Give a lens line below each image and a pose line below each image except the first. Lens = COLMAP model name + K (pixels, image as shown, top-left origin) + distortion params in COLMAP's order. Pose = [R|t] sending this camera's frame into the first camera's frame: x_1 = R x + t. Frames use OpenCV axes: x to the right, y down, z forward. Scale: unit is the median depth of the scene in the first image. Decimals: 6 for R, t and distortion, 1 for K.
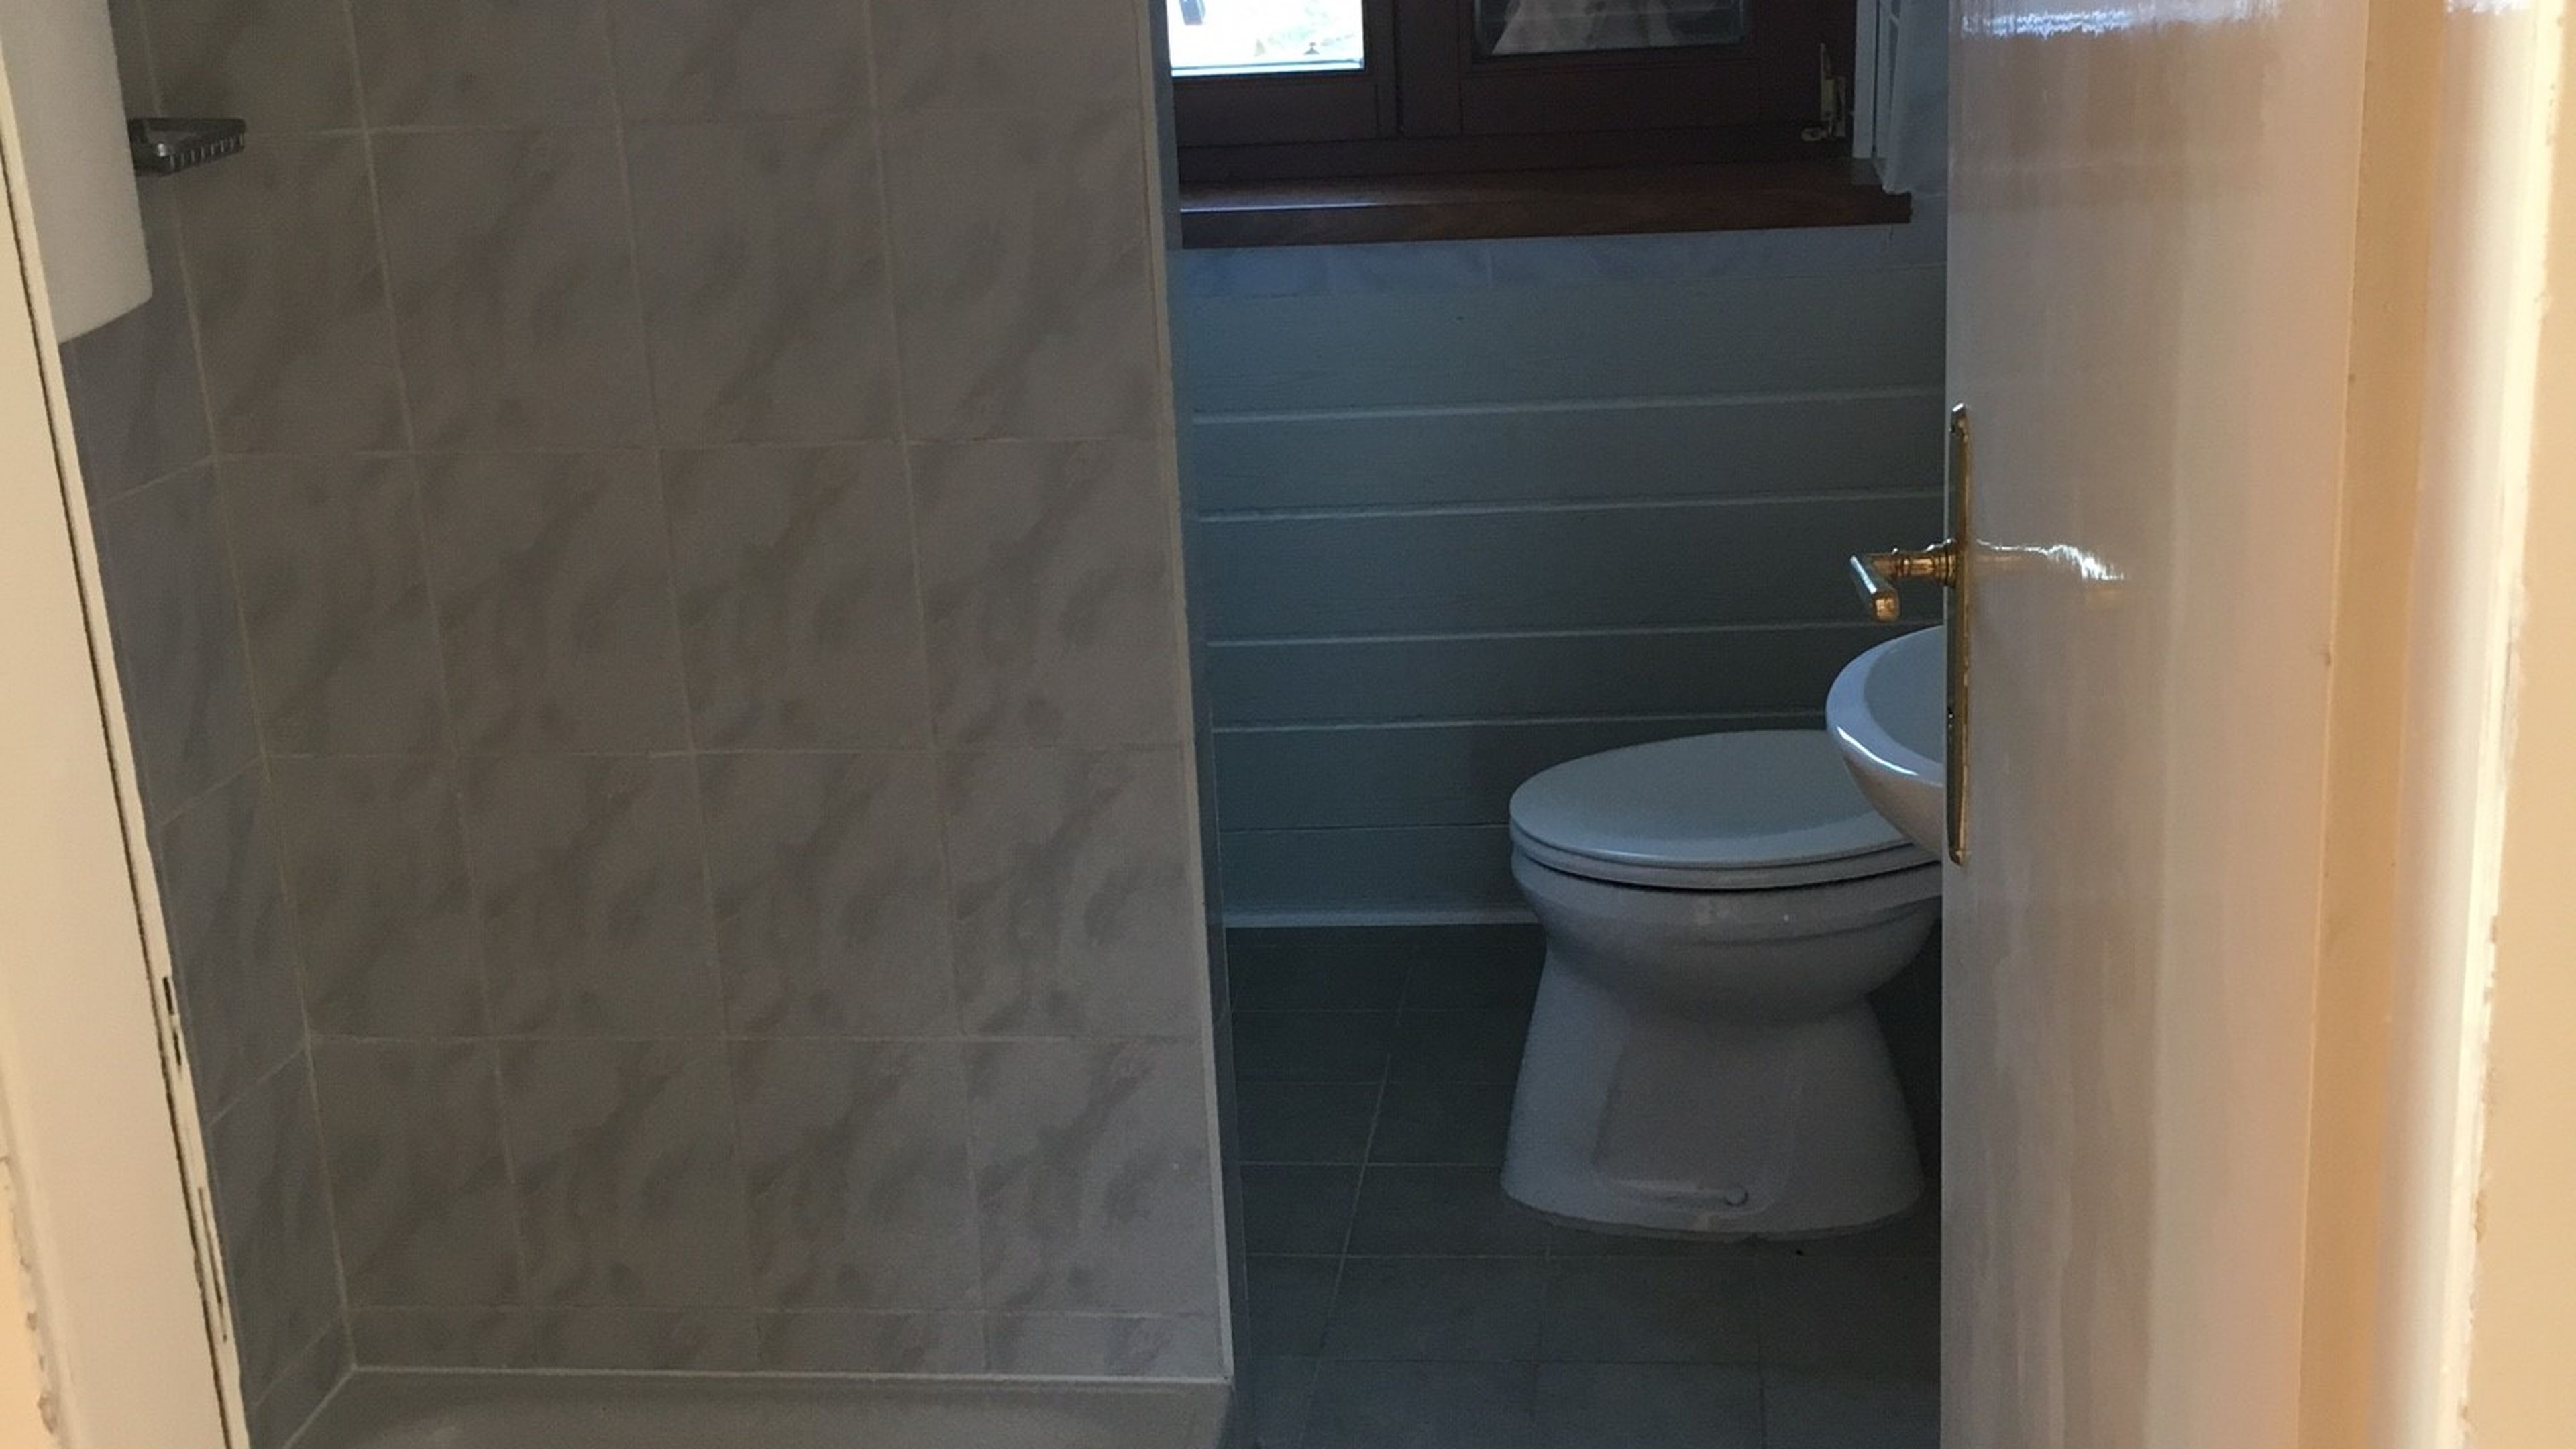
lens RADIAL K [[2165.0, 0, 1284.3], [0, 2165.0, 731.0], [0, 0, 1]] dist [0.036760, -0.008724]
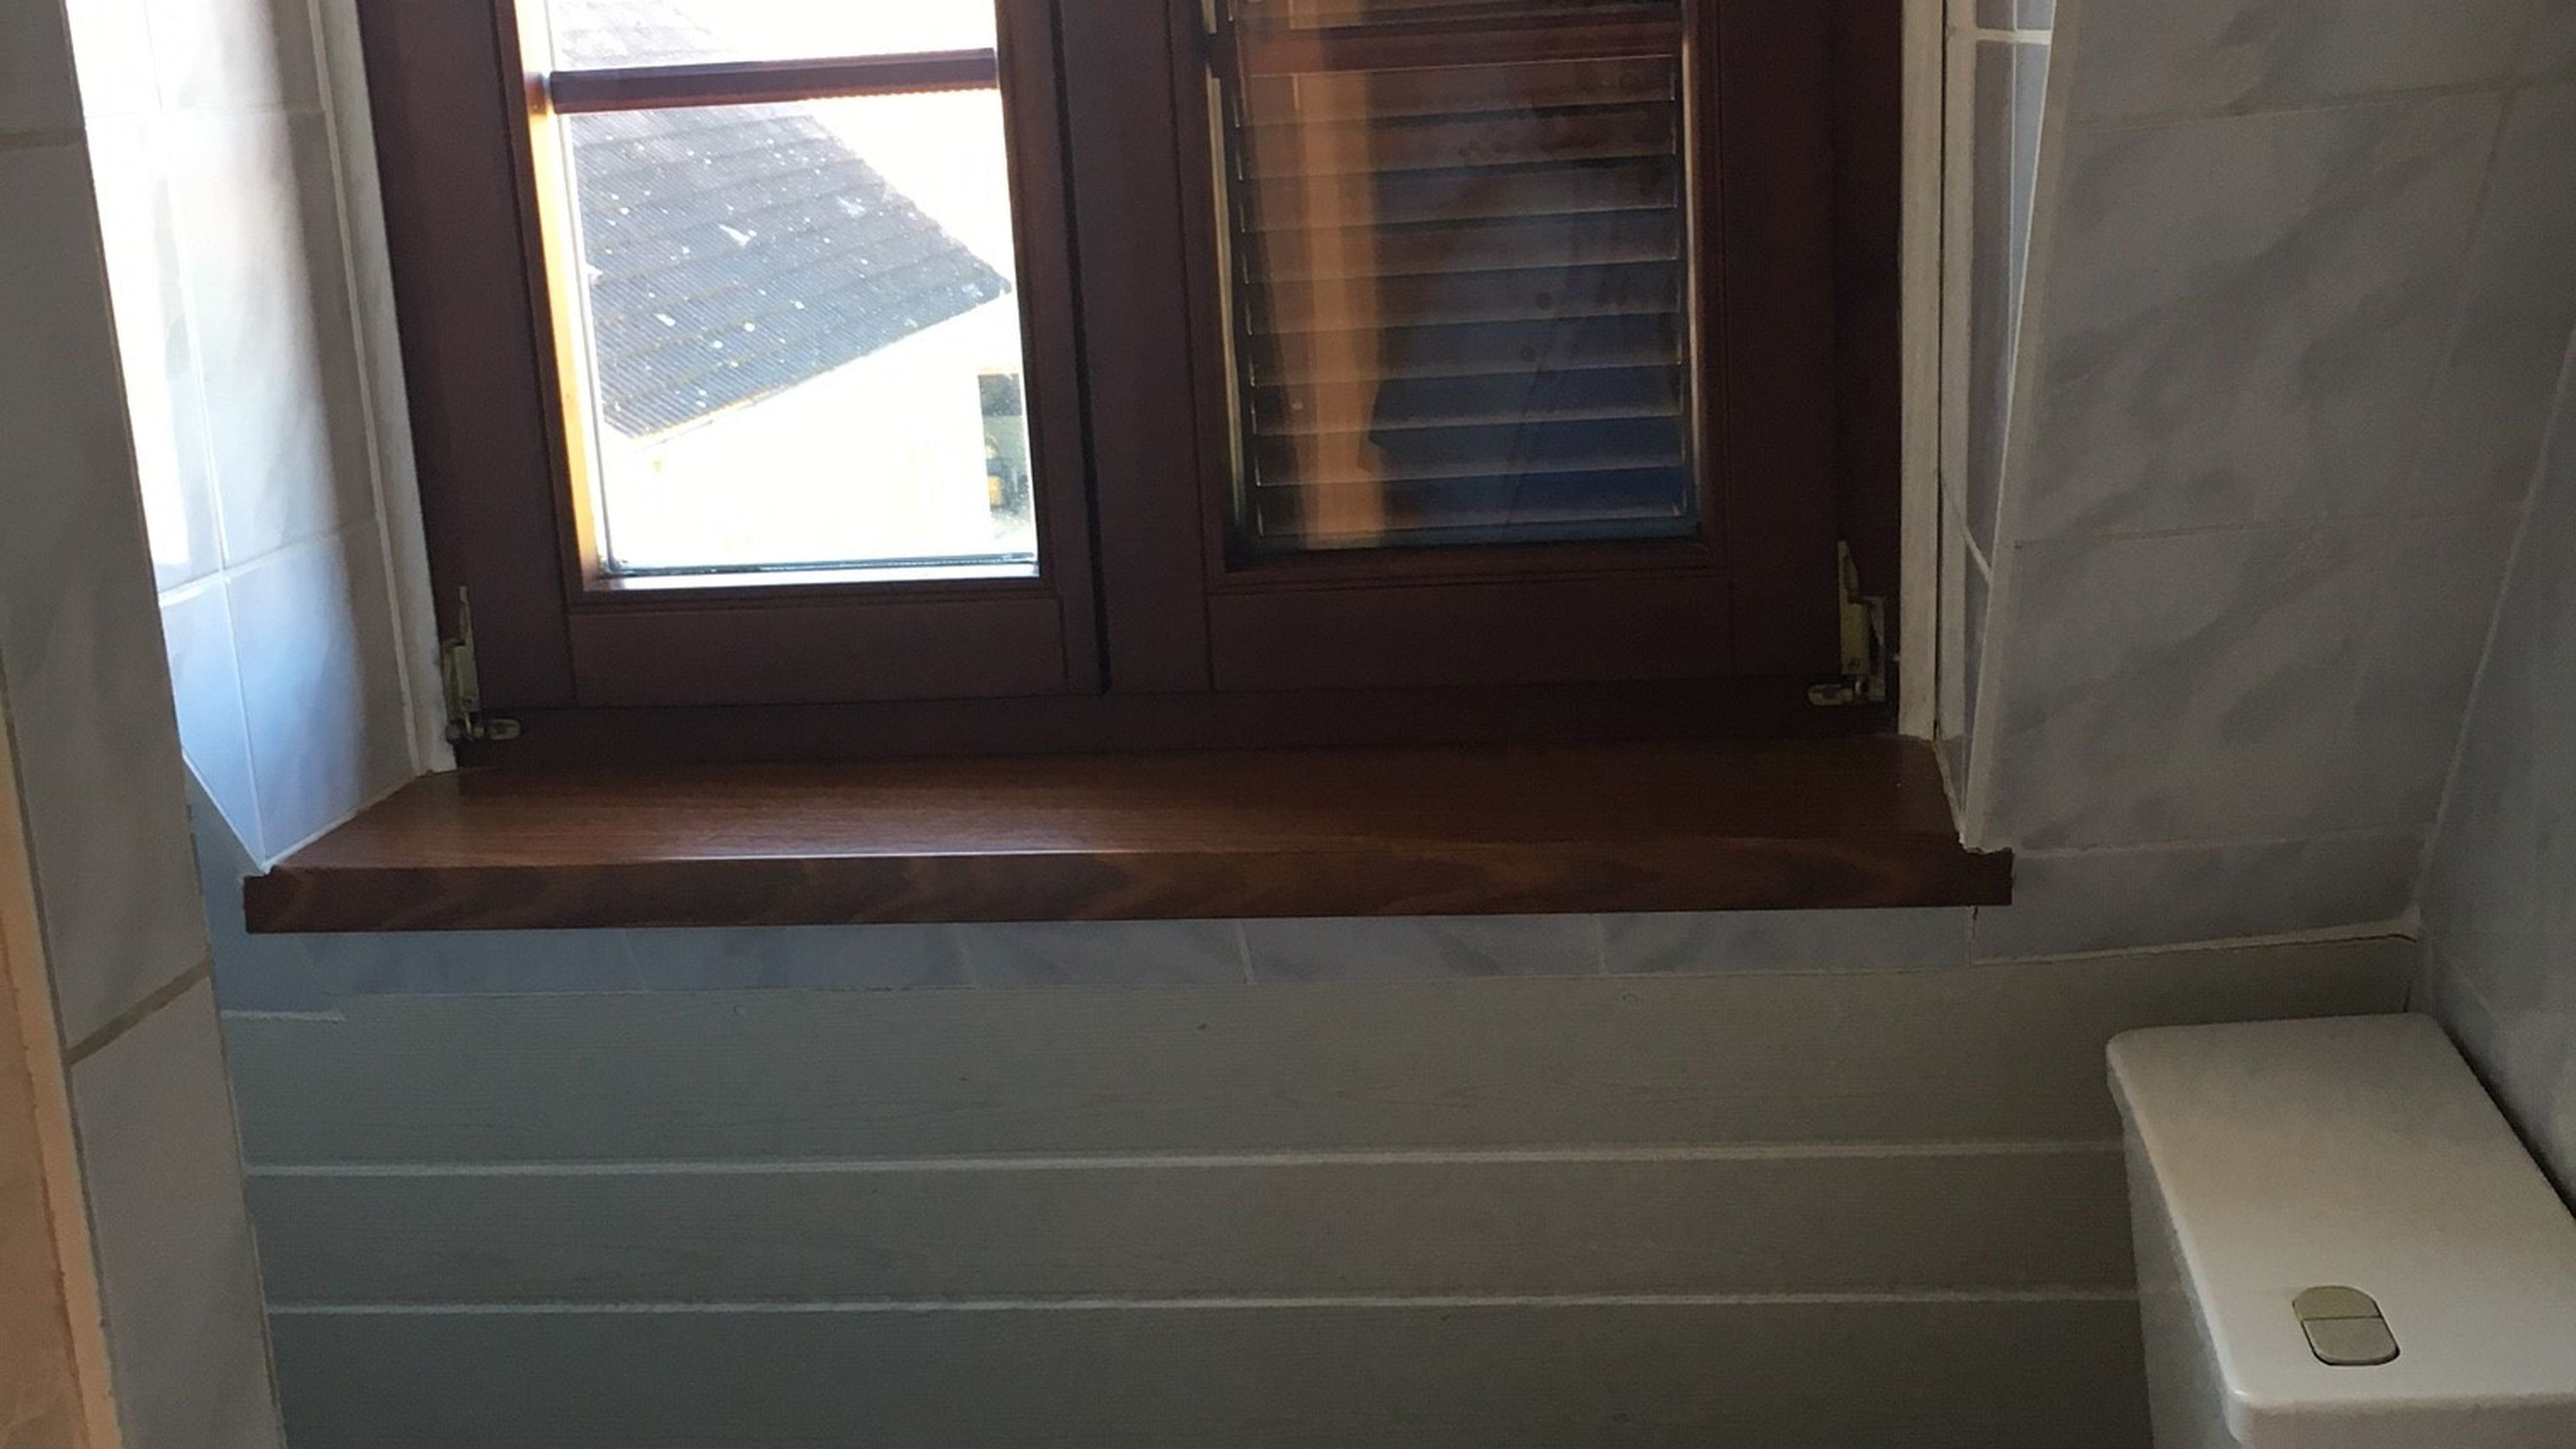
lens RADIAL K [[2165.0, 0, 1291.2], [0, 2165.0, 721.8], [0, 0, 1]] dist [0.036760, -0.008724]
pose [[0.999823, -0.011444, -0.014924, 0.112792], [0.011057, 0.999607, -0.025765, -0.255582], [0.015213, 0.025596, 0.999557, 0.438402]]
